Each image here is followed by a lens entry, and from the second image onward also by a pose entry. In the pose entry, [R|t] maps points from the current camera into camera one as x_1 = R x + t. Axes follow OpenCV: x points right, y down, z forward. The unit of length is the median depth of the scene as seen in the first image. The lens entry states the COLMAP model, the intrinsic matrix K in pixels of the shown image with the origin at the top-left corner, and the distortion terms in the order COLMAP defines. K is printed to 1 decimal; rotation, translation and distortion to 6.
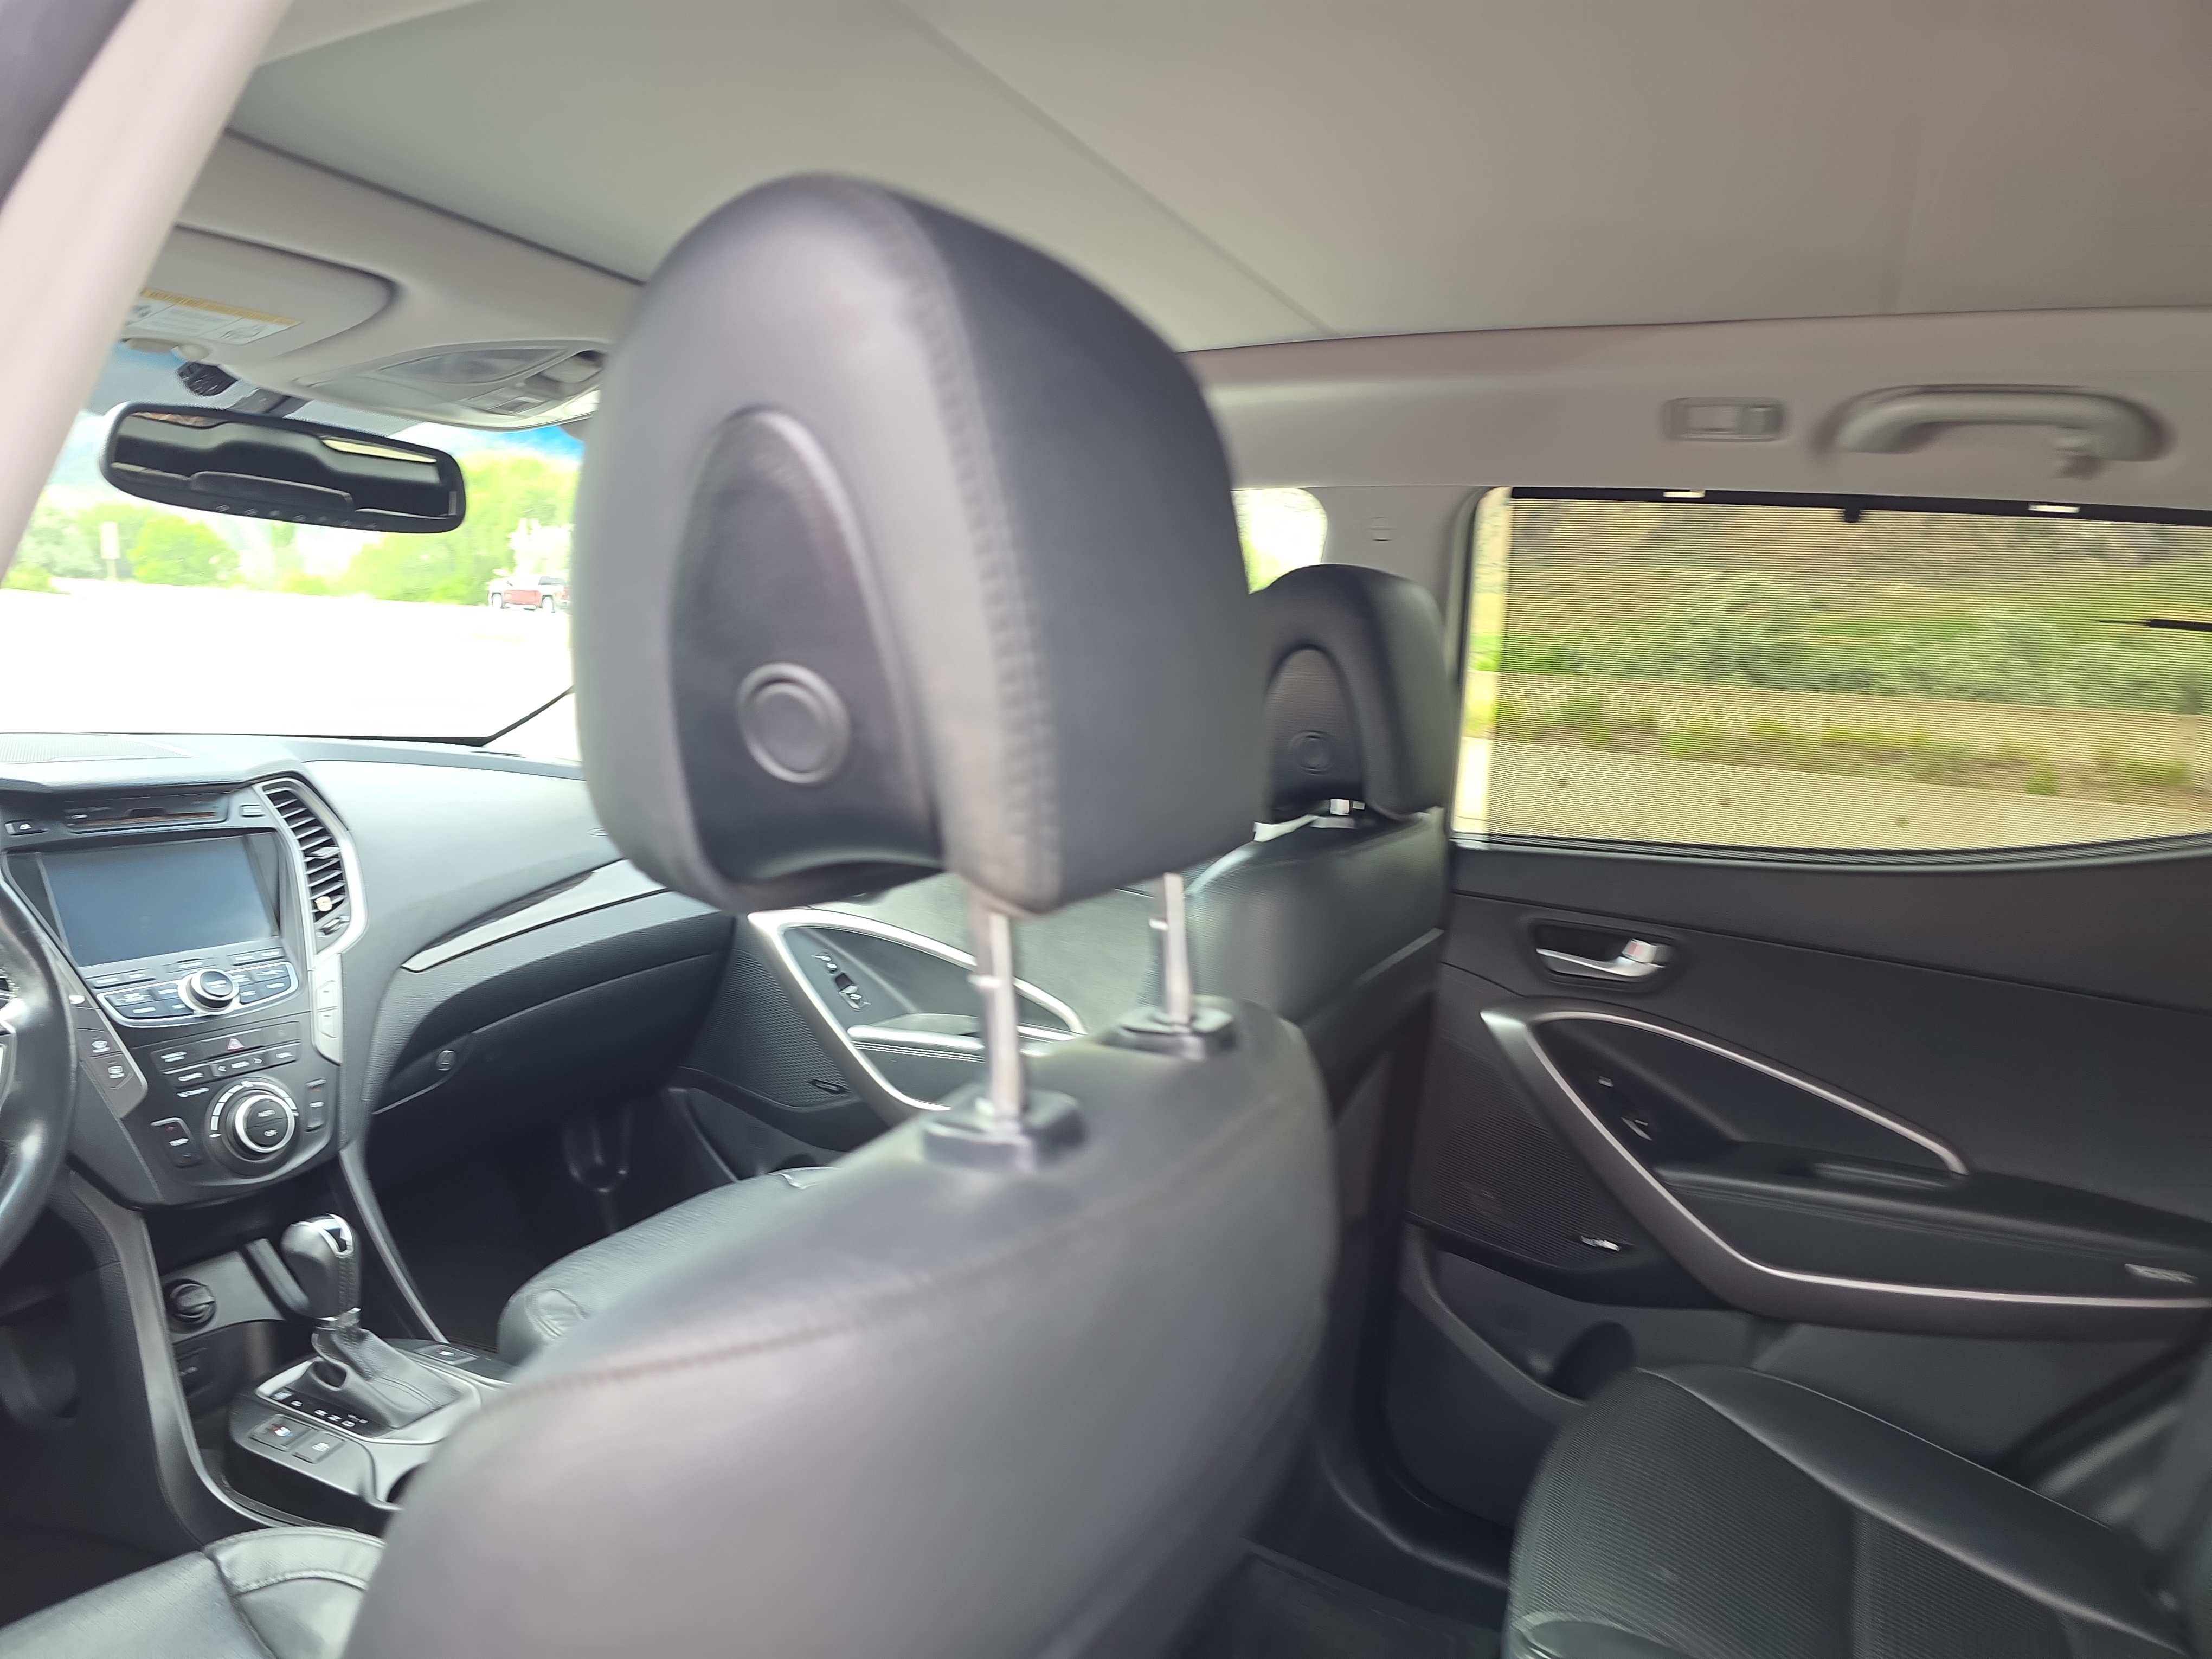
lens RADIAL K [[1487.5, 0, 1075.4], [0, 1487.5, 826.6], [0, 0, 1]] dist [0.054403, -0.064043]
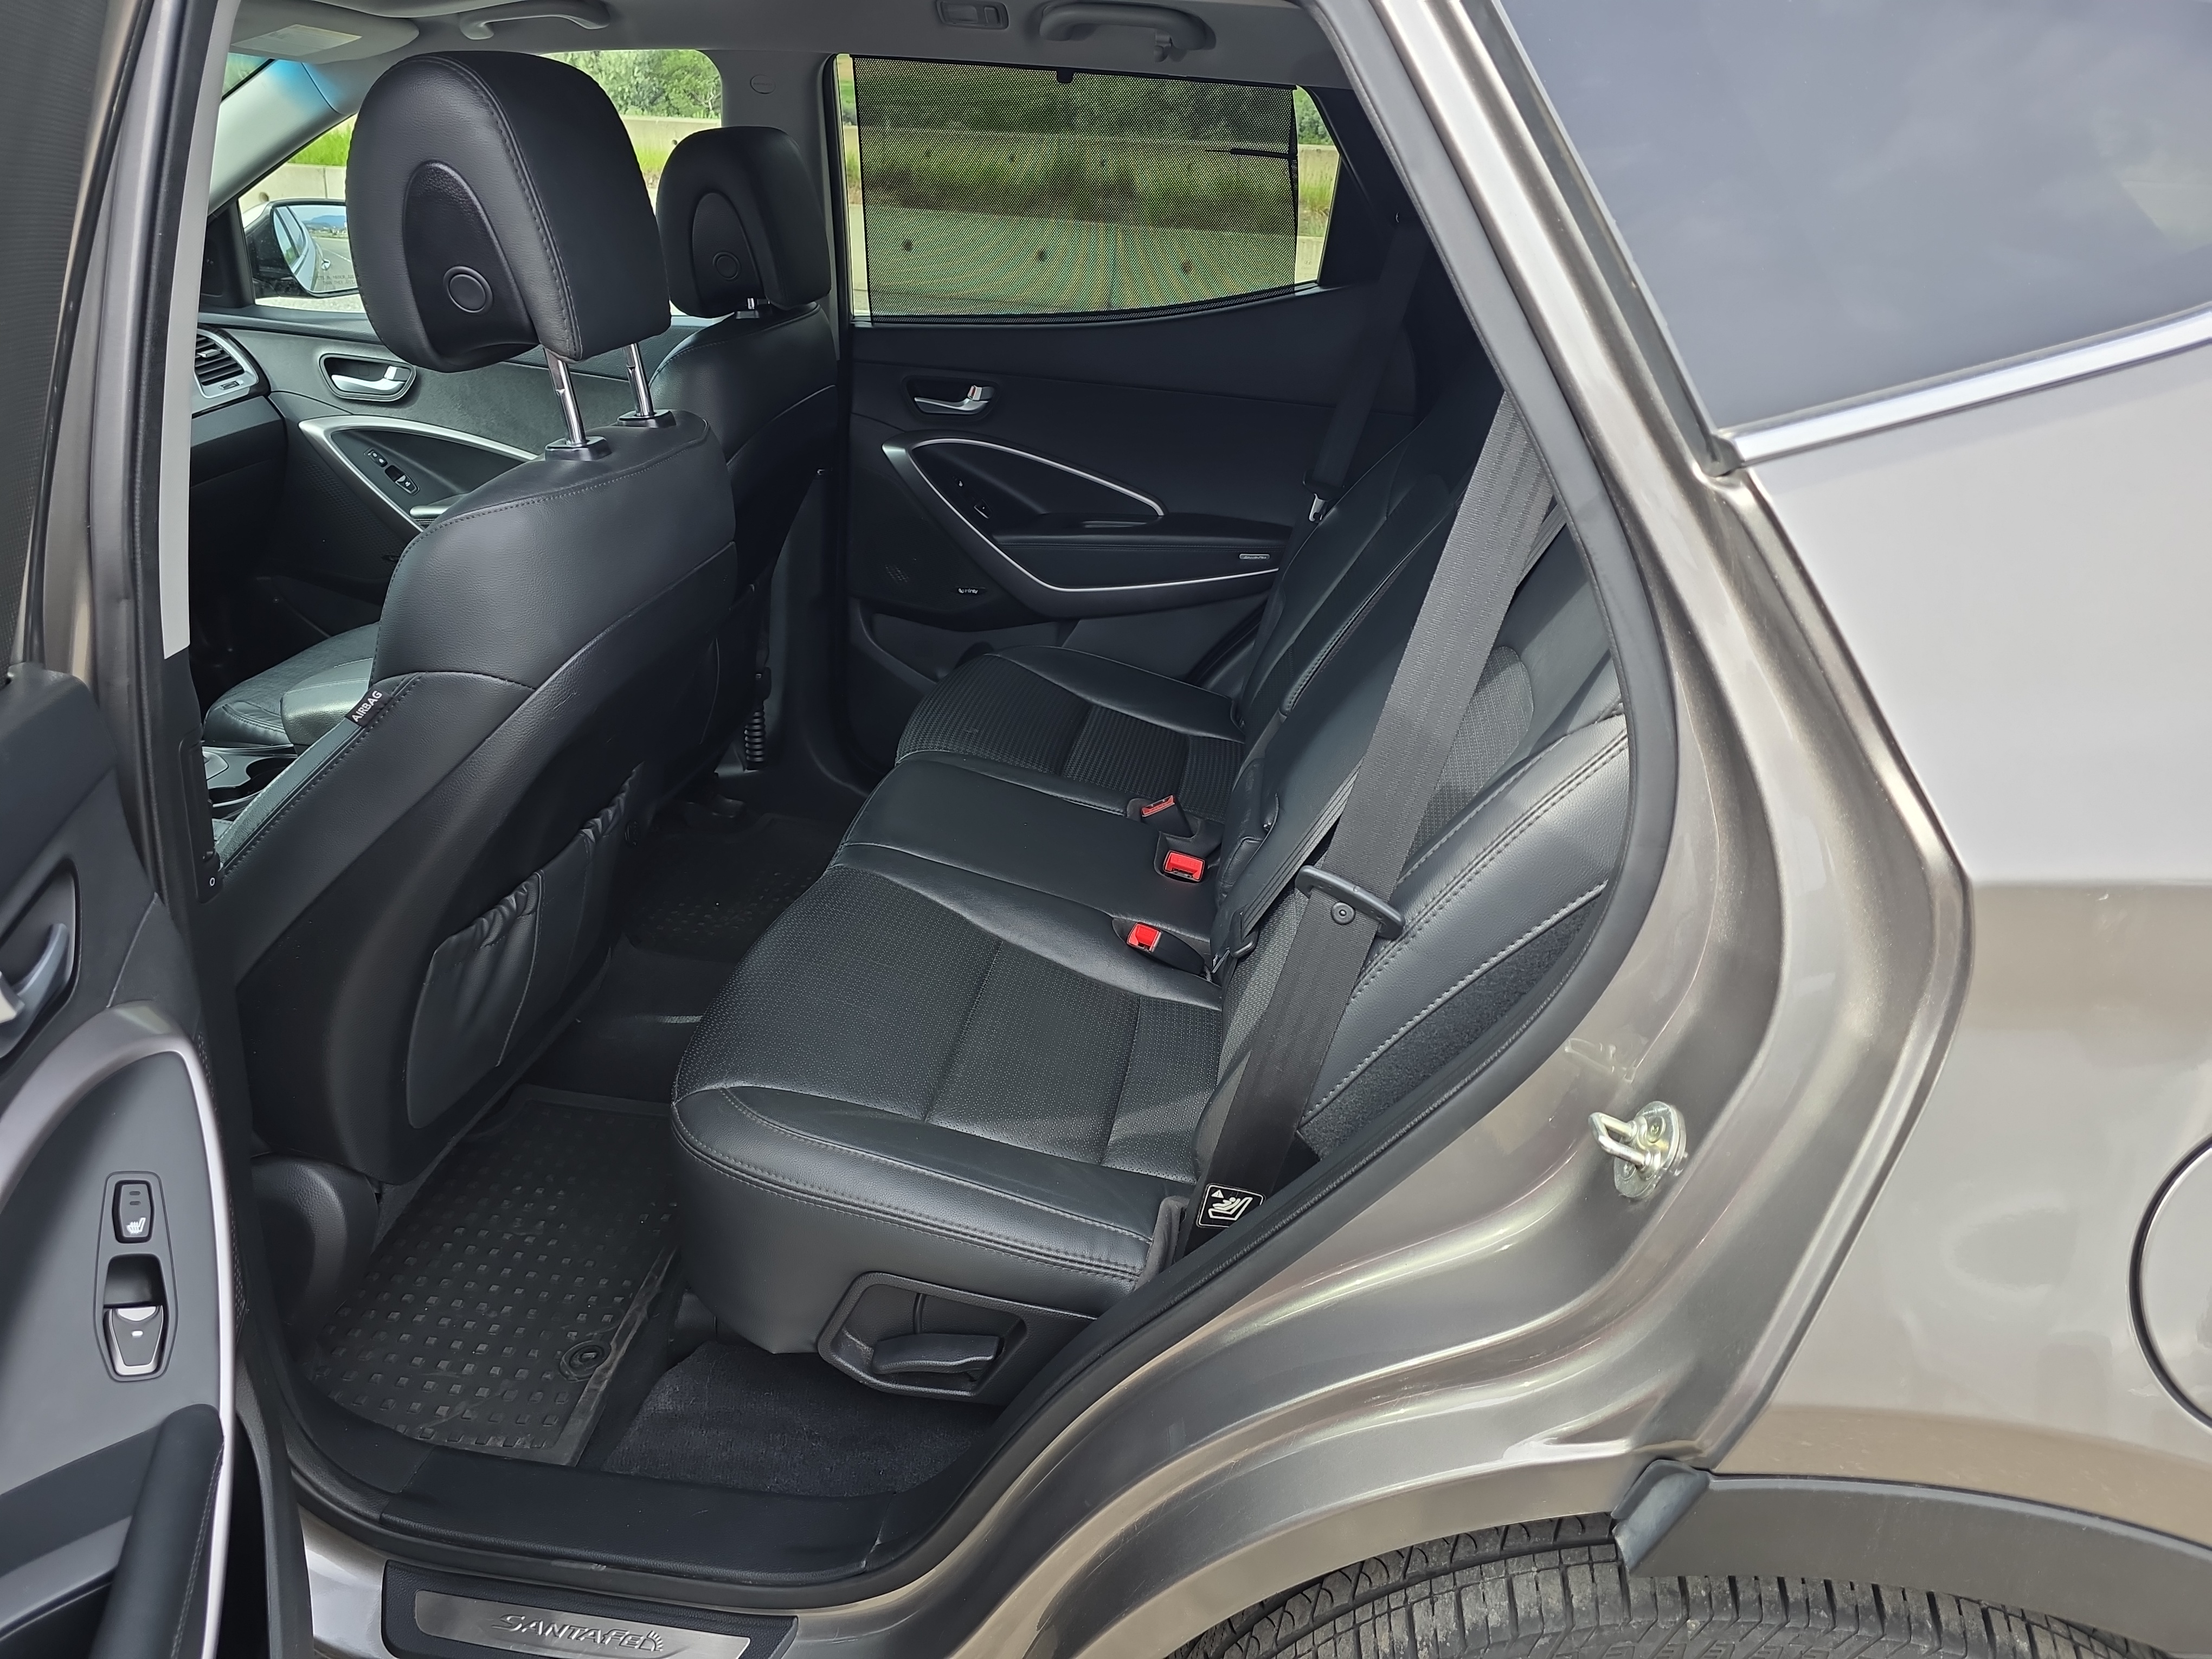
lens RADIAL K [[1487.5, 0, 1081.1], [0, 1487.5, 857.4], [0, 0, 1]] dist [0.054403, -0.064043]
pose [[0.946797, -0.164492, 0.276619, -0.017703], [0.060684, 0.935343, 0.348498, 0.002345], [-0.316058, -0.313171, 0.895562, -0.579524]]
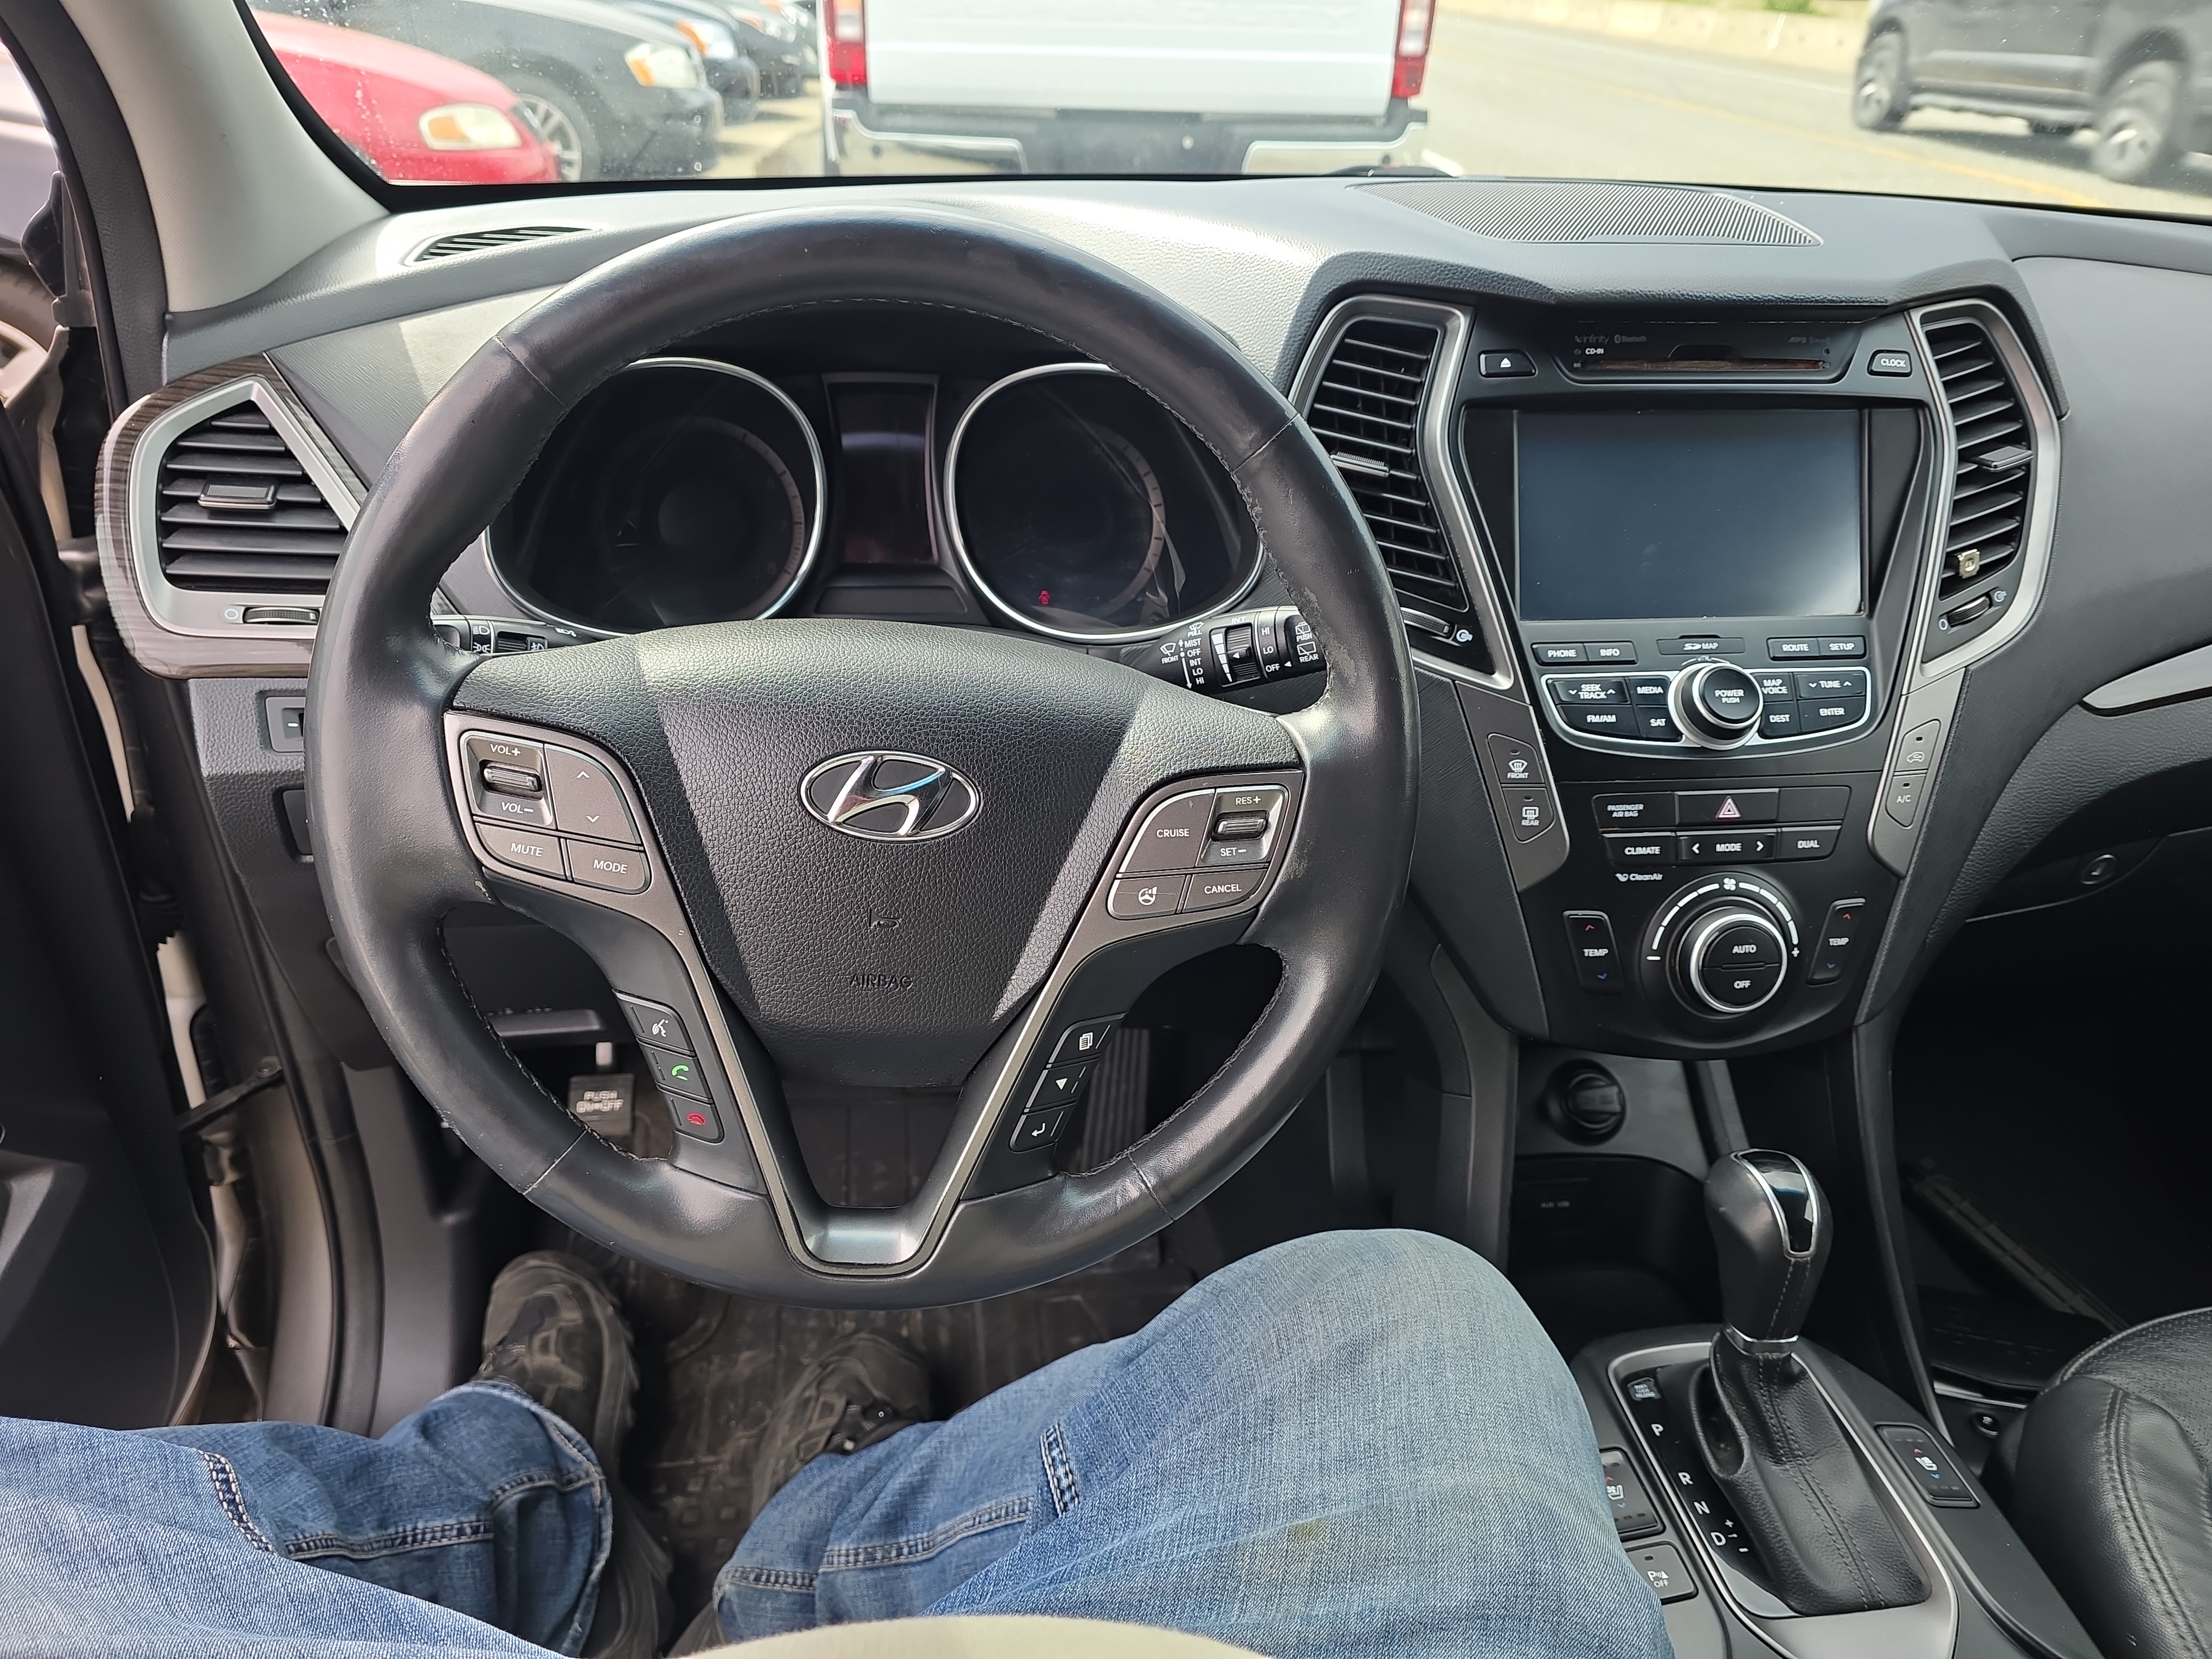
lens RADIAL K [[1487.5, 0, 1107.9], [0, 1487.5, 841.9], [0, 0, 1]] dist [0.054403, -0.064043]
pose [[0.556131, 0.374084, -0.742145, -0.253726], [-0.092427, 0.915272, 0.392090, -0.039099], [0.825939, -0.149459, 0.543586, 0.475198]]
